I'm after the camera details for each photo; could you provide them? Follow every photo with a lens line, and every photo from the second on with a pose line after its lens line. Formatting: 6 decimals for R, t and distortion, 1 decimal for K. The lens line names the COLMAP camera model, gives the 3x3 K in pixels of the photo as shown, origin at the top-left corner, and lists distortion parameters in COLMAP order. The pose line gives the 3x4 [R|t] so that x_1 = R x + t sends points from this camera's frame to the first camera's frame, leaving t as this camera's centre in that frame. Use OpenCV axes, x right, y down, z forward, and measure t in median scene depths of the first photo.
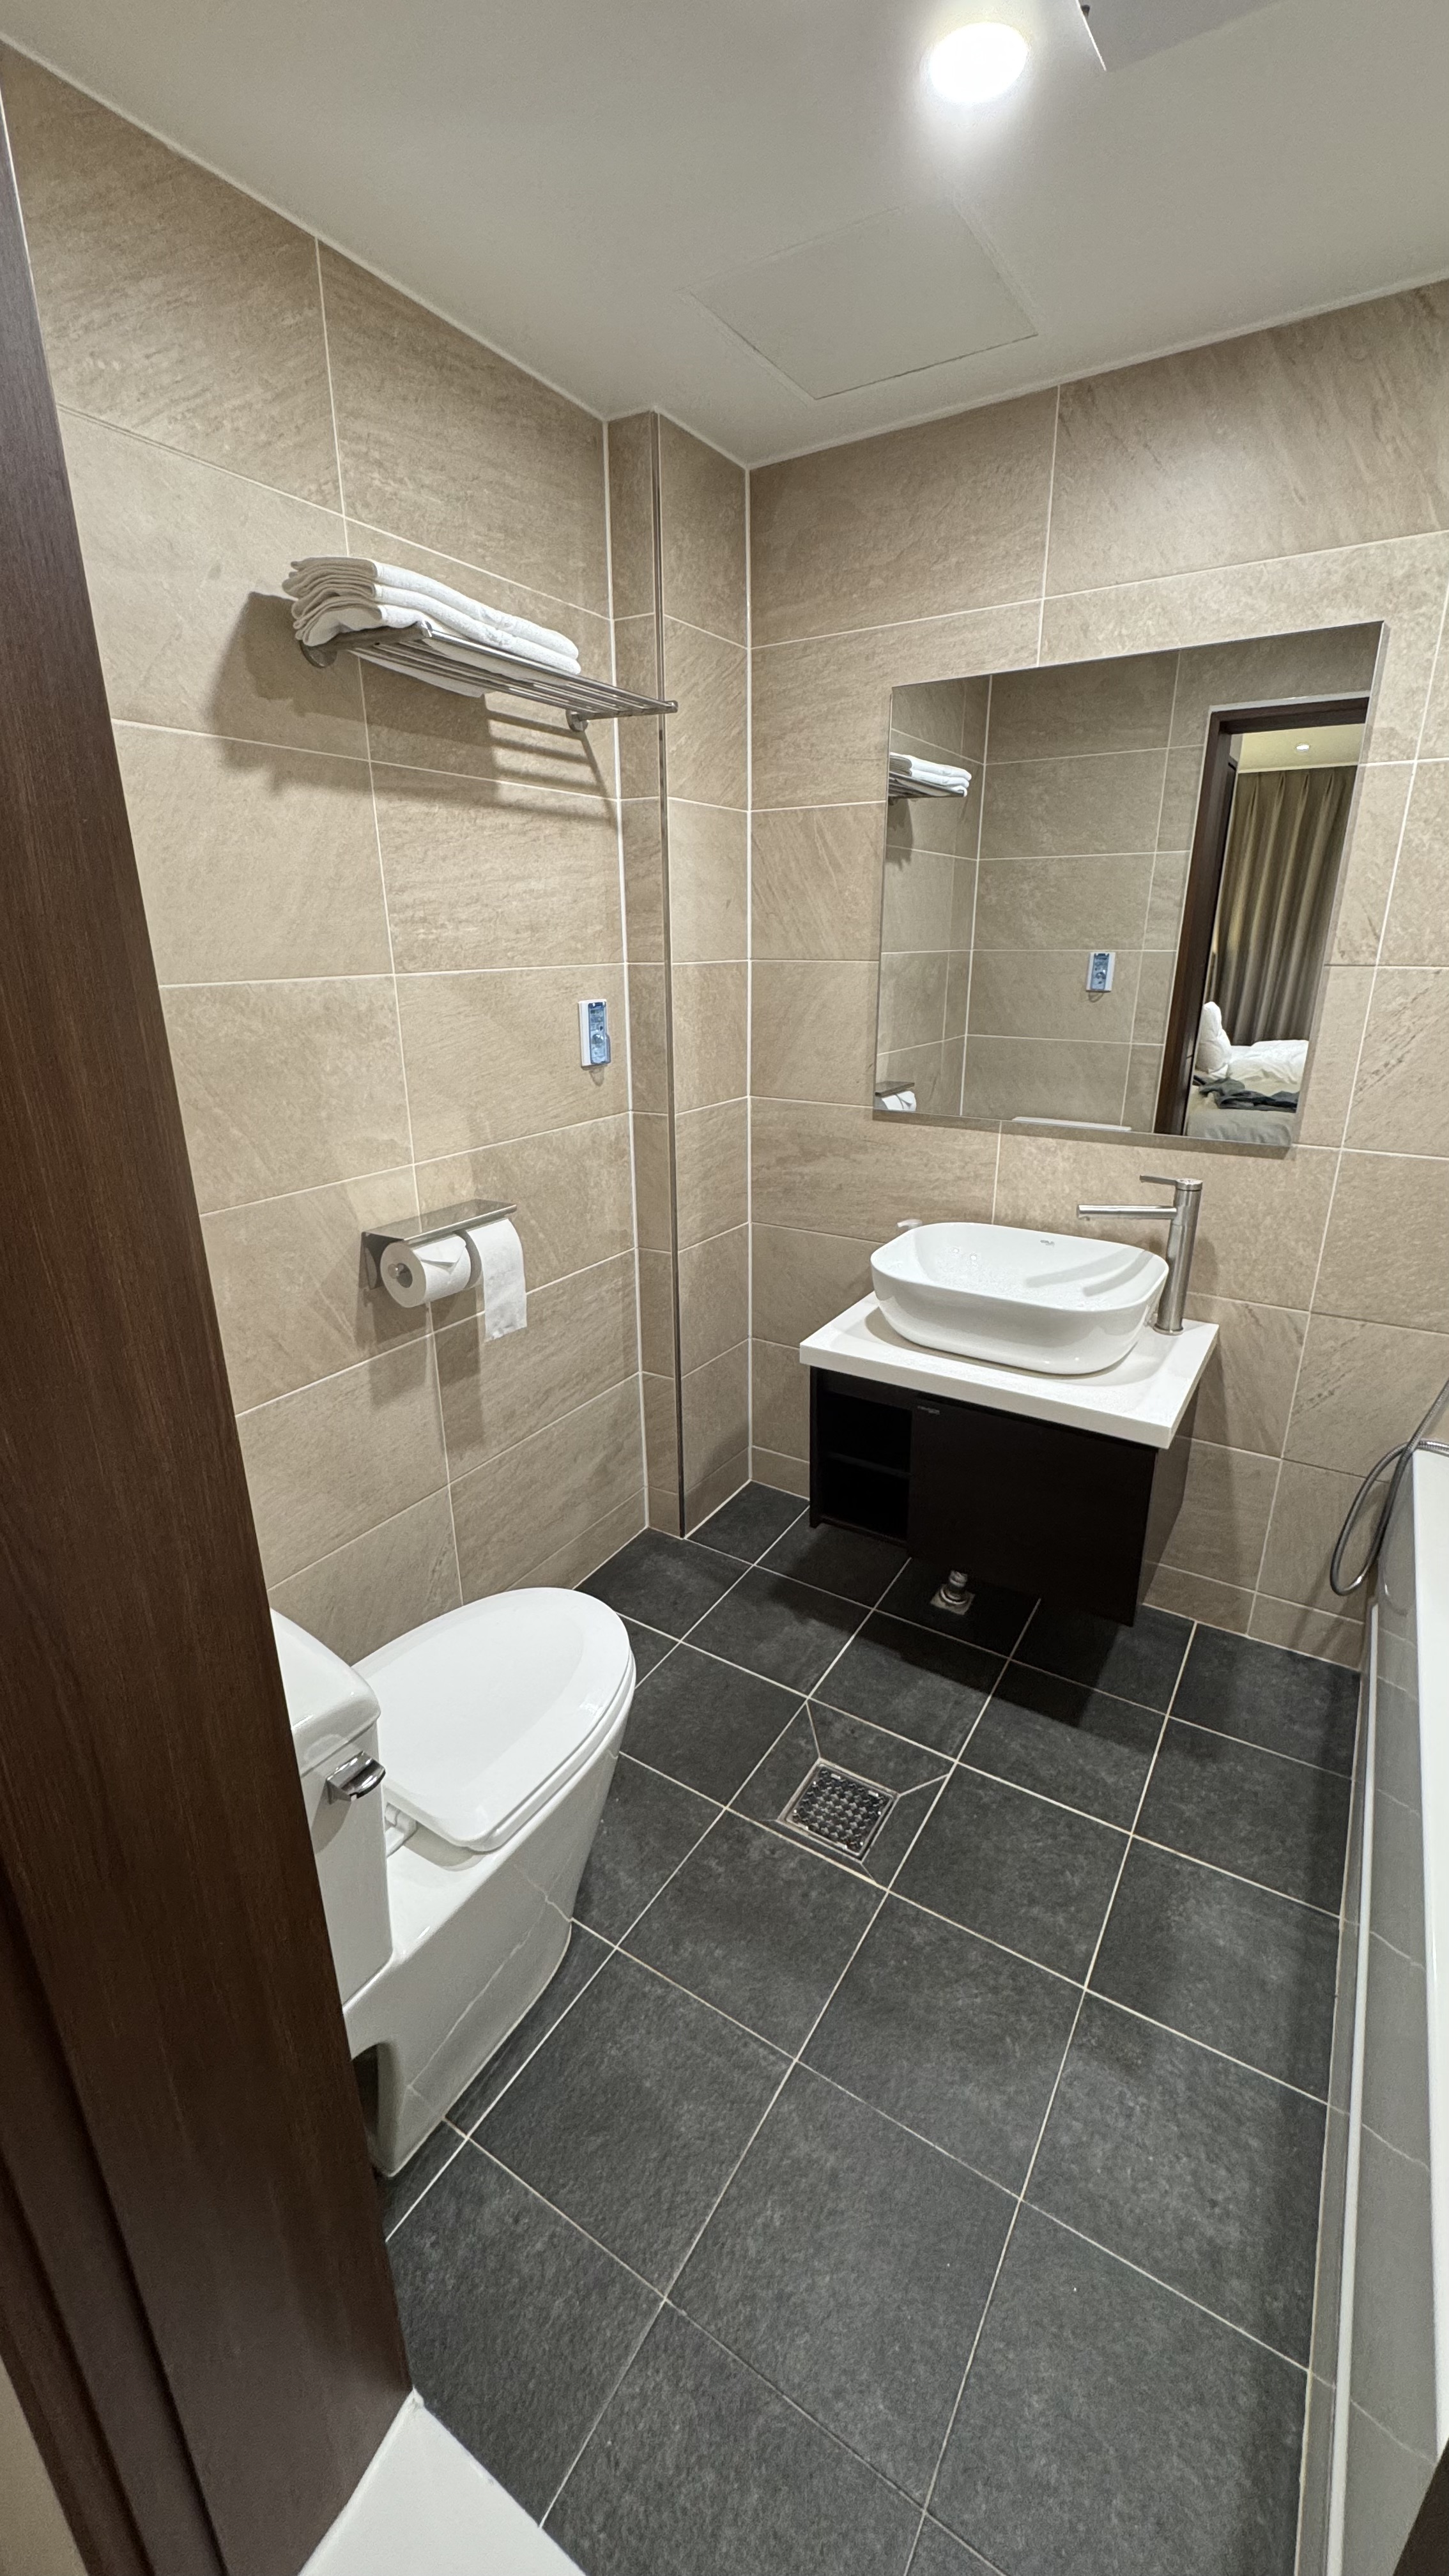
lens RADIAL K [[1028.7, 0, 724.8], [0, 1028.7, 1288.0], [0, 0, 1]] dist [-0.002016, 0.000220]
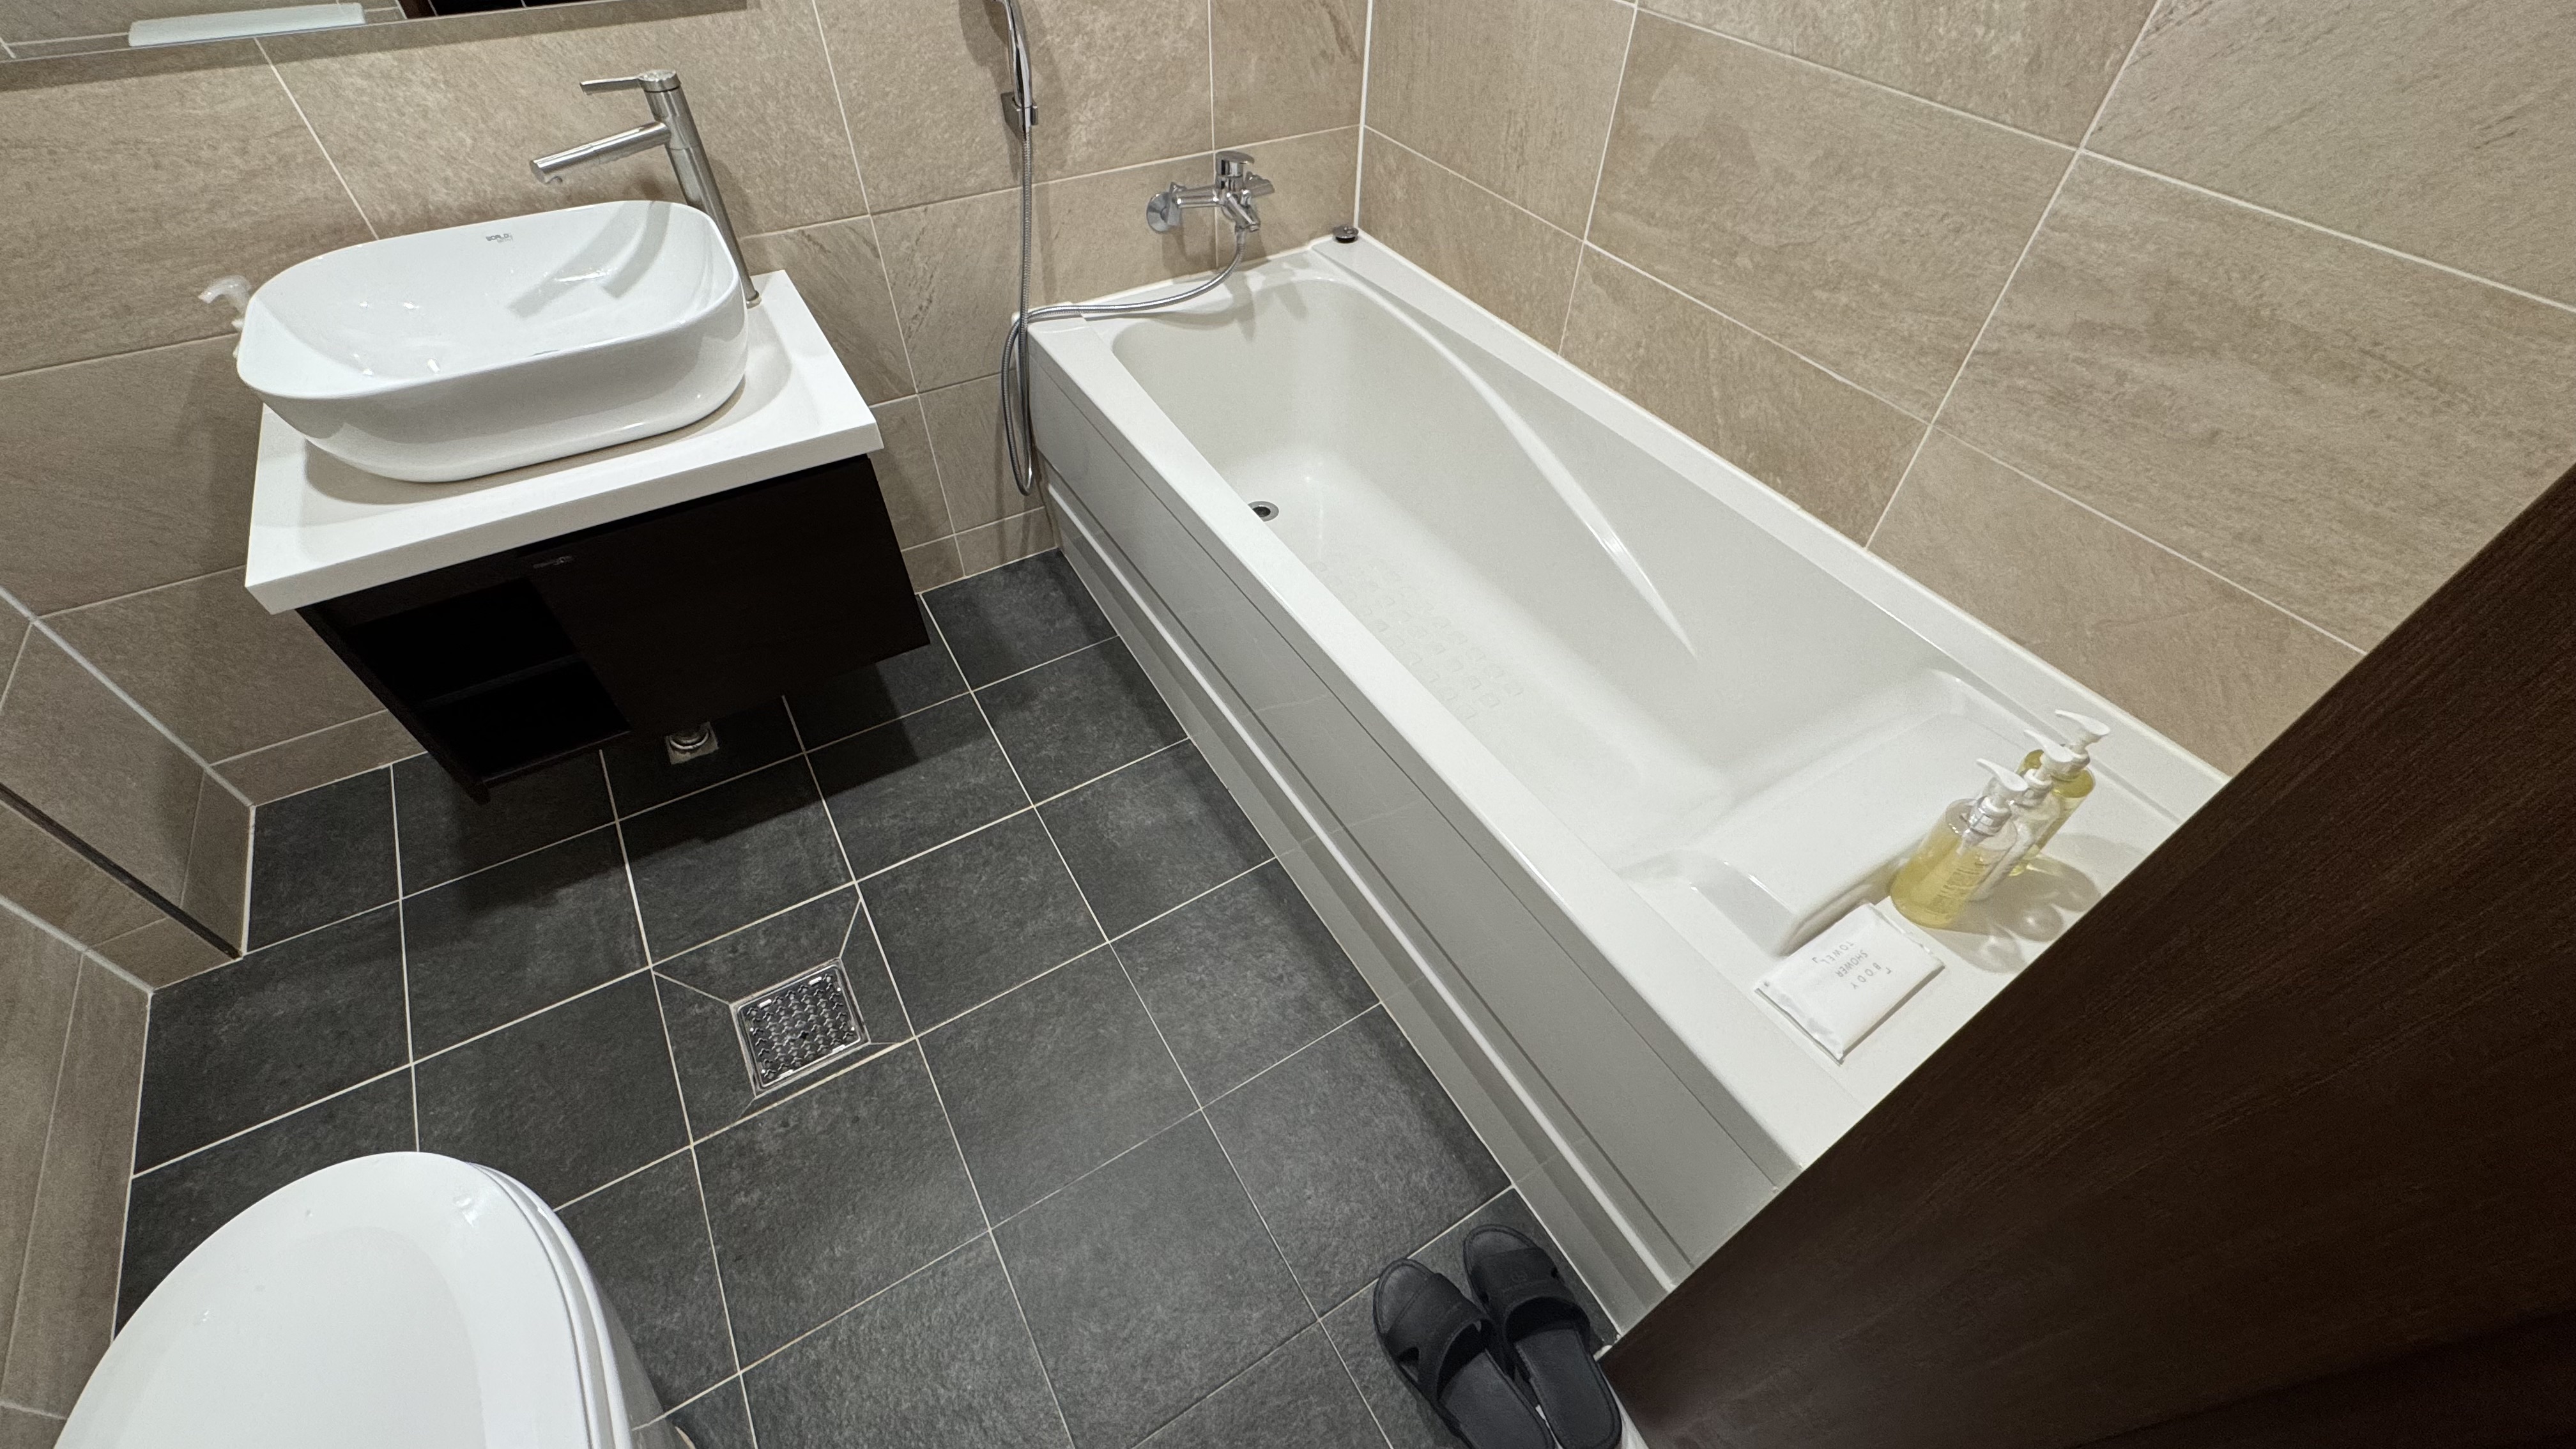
lens RADIAL K [[1028.7, 0, 1290.8], [0, 1028.7, 724.0], [0, 0, 1]] dist [-0.002016, 0.000220]
pose [[0.443688, -0.646897, 0.620213, -0.068740], [0.271444, 0.756560, 0.594925, -0.067211], [-0.854084, -0.095608, 0.511273, 0.234099]]
